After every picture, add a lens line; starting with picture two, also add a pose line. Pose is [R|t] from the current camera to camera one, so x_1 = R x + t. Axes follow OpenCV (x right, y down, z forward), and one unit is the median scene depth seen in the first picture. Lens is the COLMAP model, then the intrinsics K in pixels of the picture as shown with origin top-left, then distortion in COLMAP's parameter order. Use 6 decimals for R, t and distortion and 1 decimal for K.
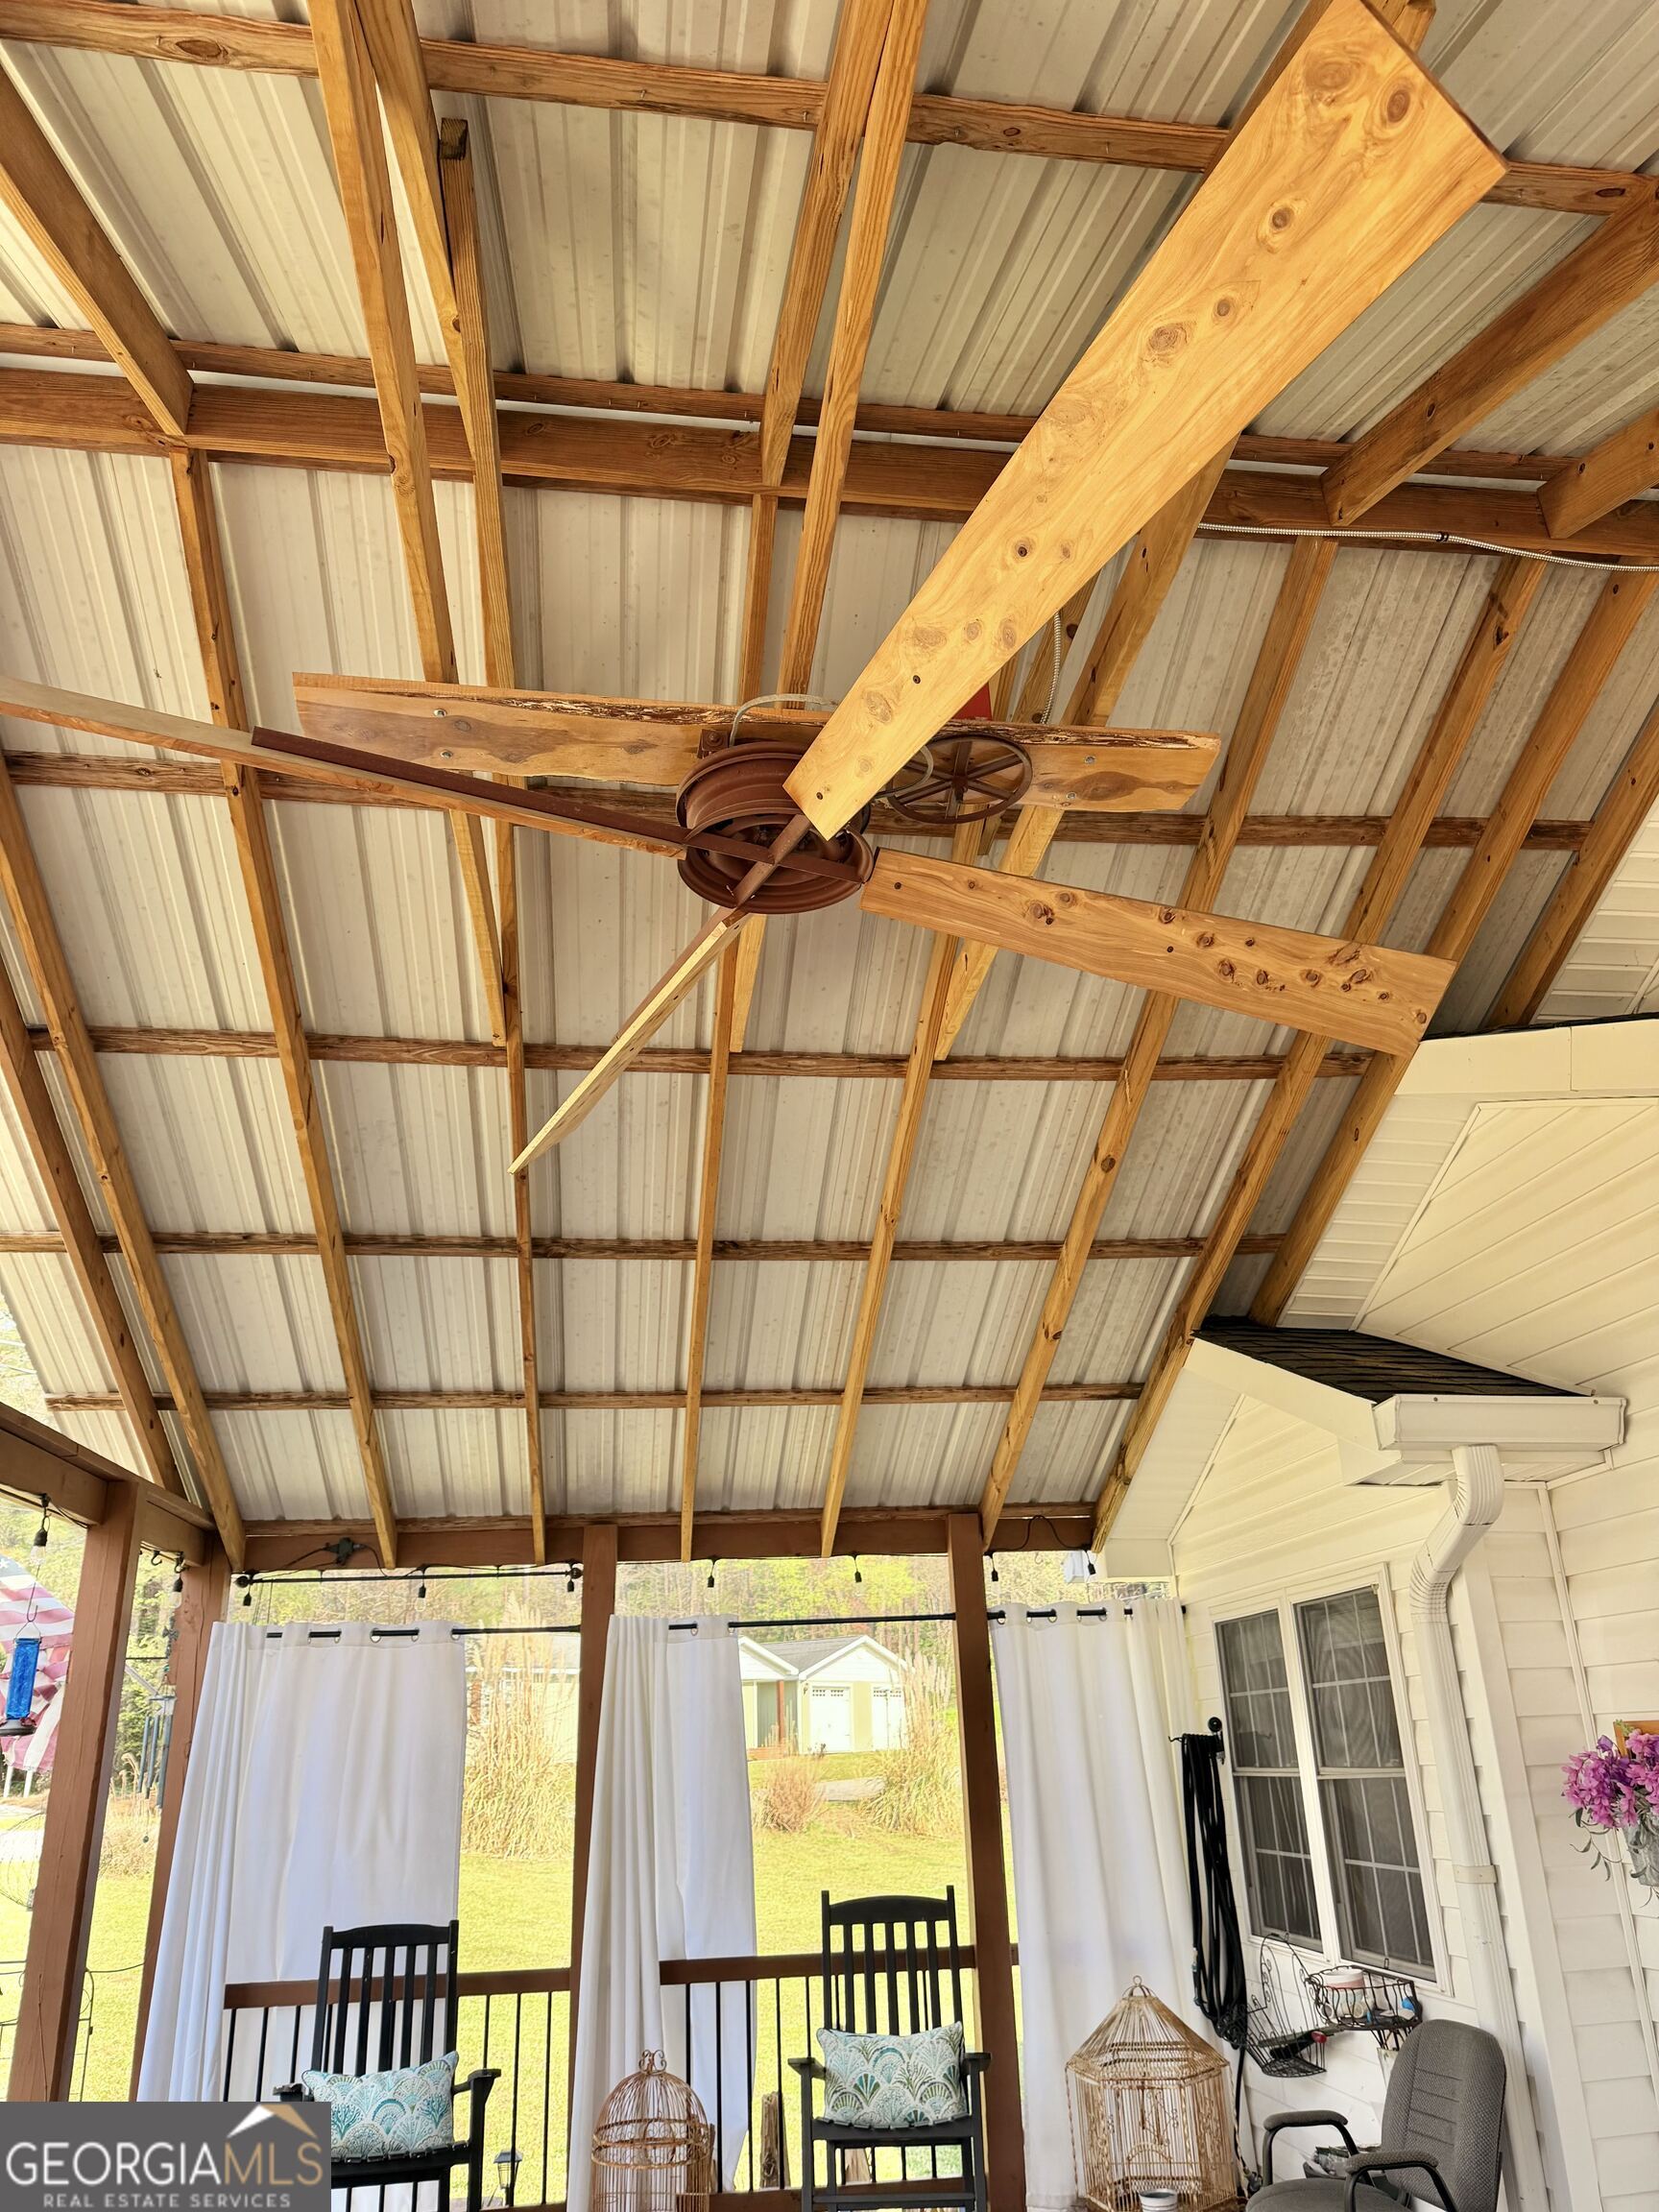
lens RADIAL K [[1555.3, 0, 829.5], [0, 1555.3, 1106.0], [0, 0, 1]] dist [0.142547, -0.240761]
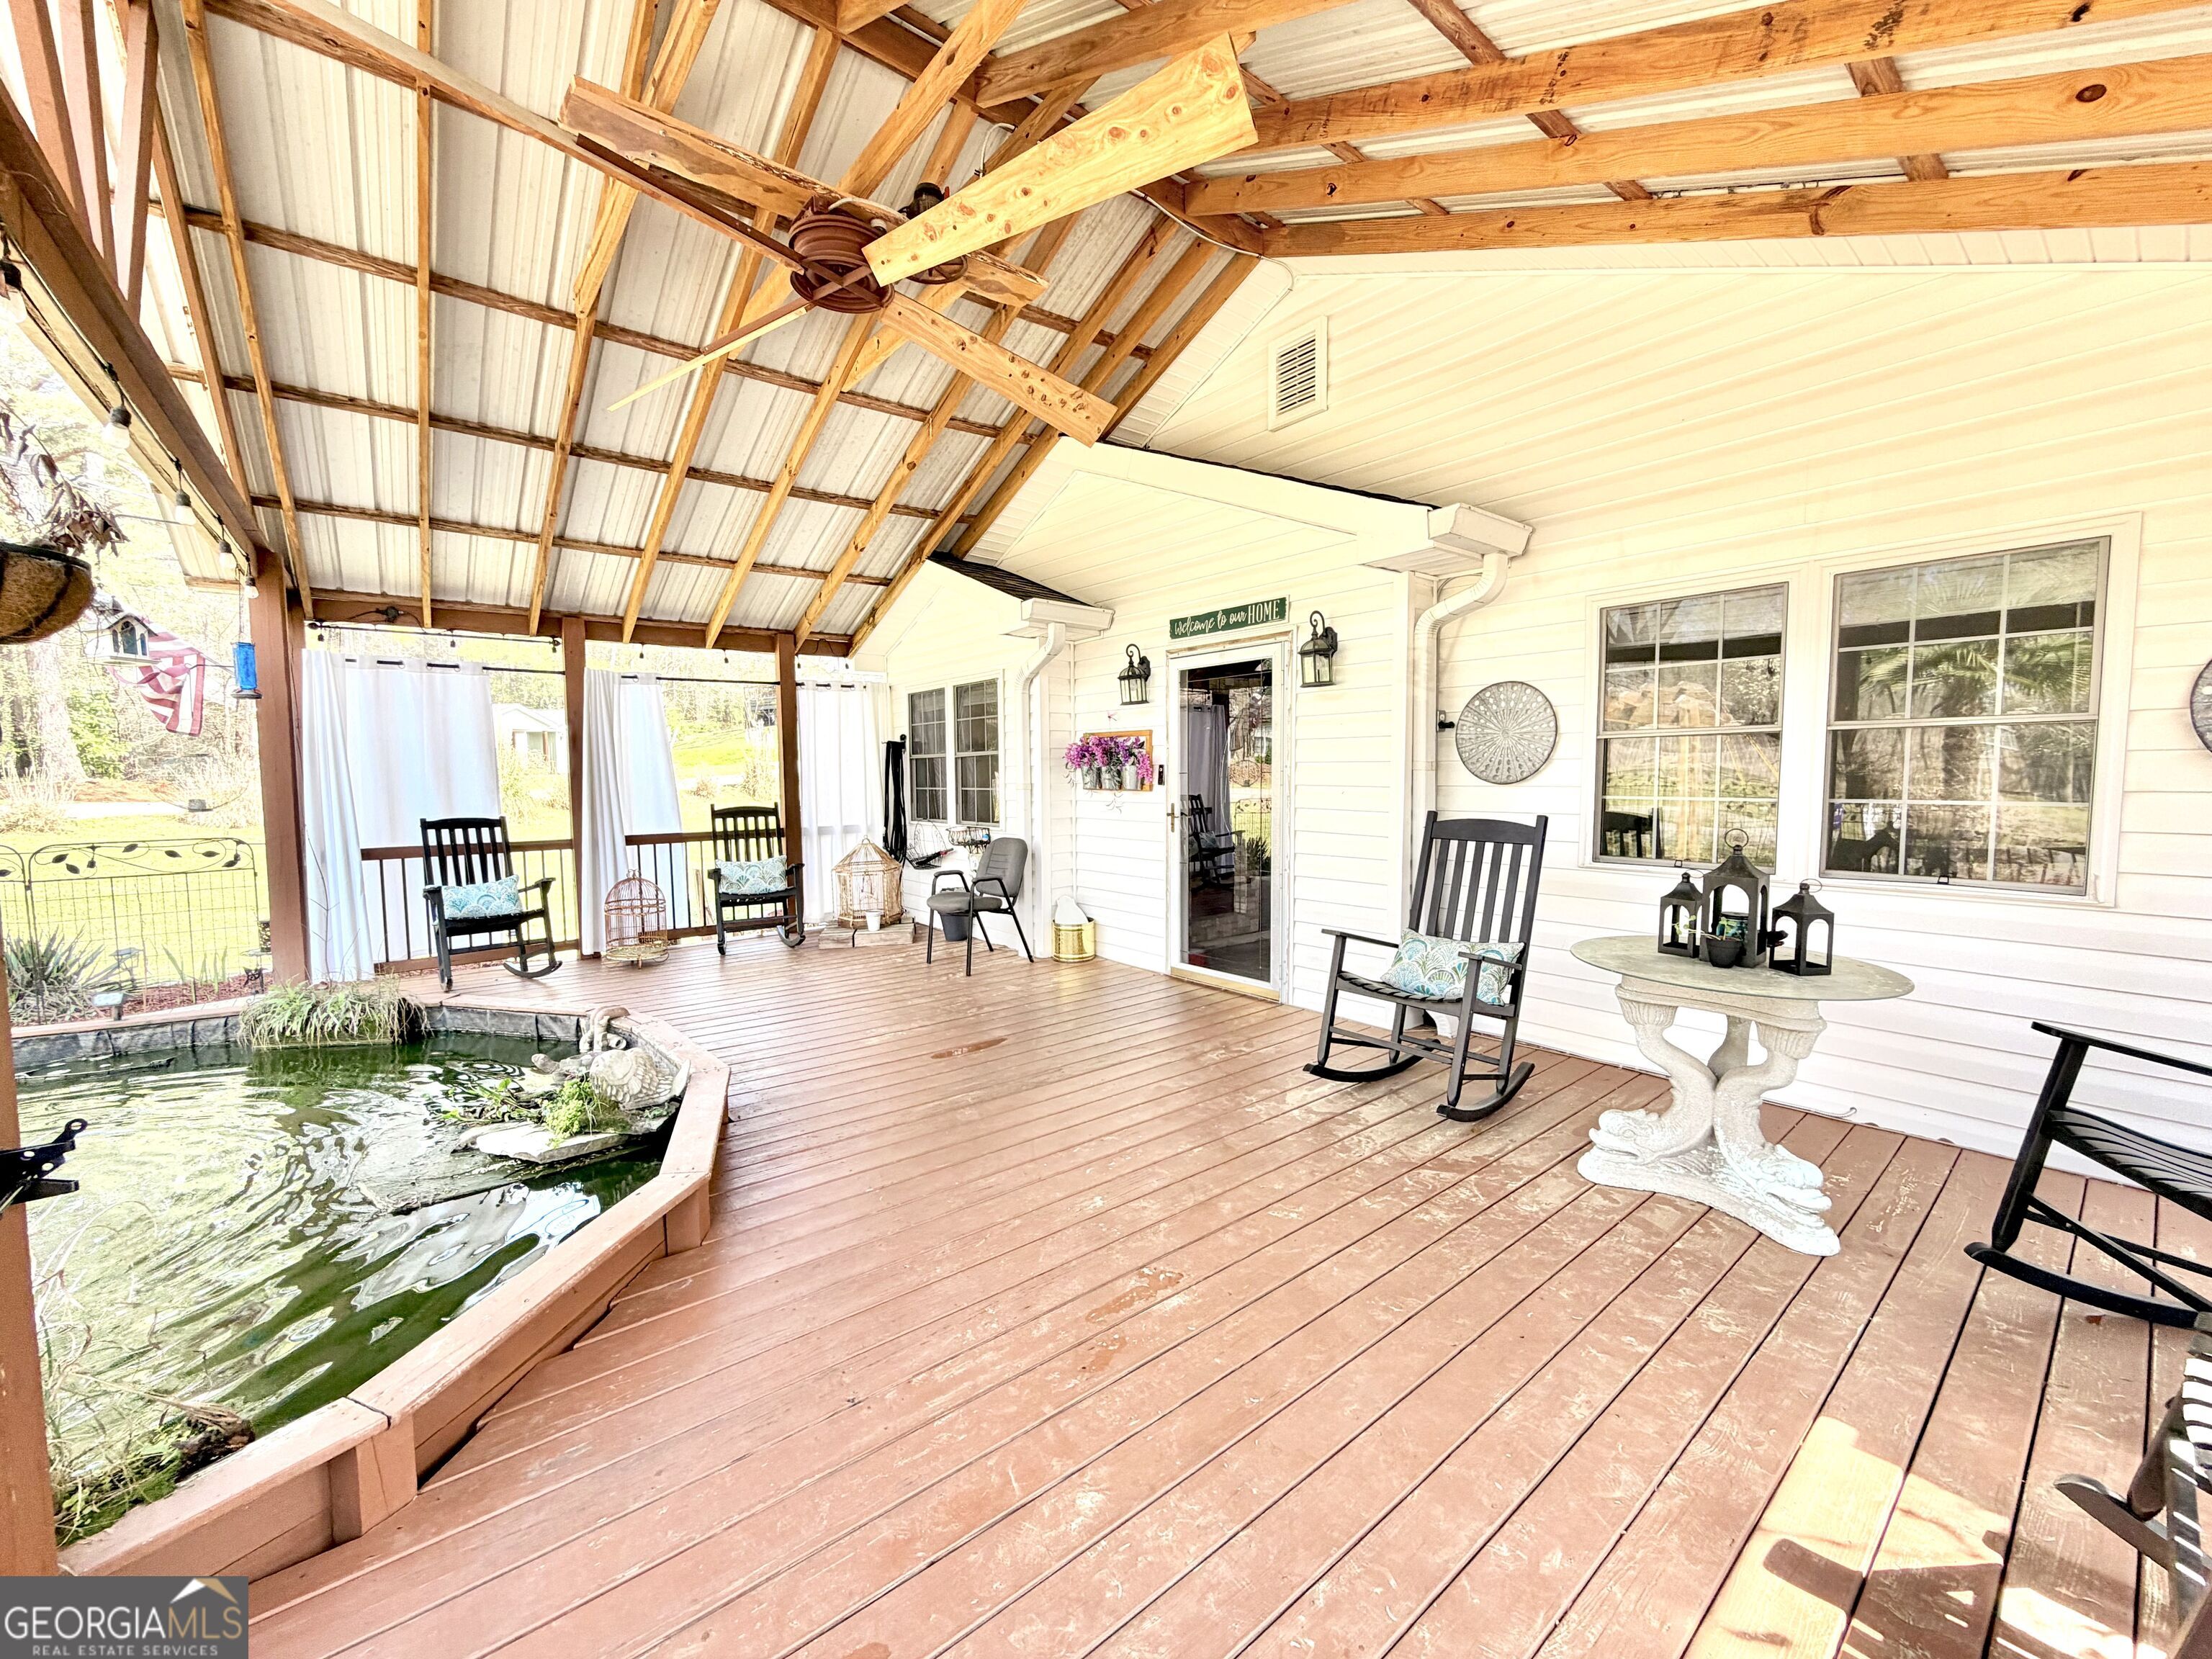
lens RADIAL K [[886.5, 0, 1106.1], [0, 886.5, 839.4], [0, 0, 1]] dist [0.001386, -0.000312]
pose [[0.851856, -0.017331, 0.523489, -0.182100], [-0.213421, 0.901235, 0.377130, -0.011252], [-0.478323, -0.432984, 0.764024, -0.160546]]
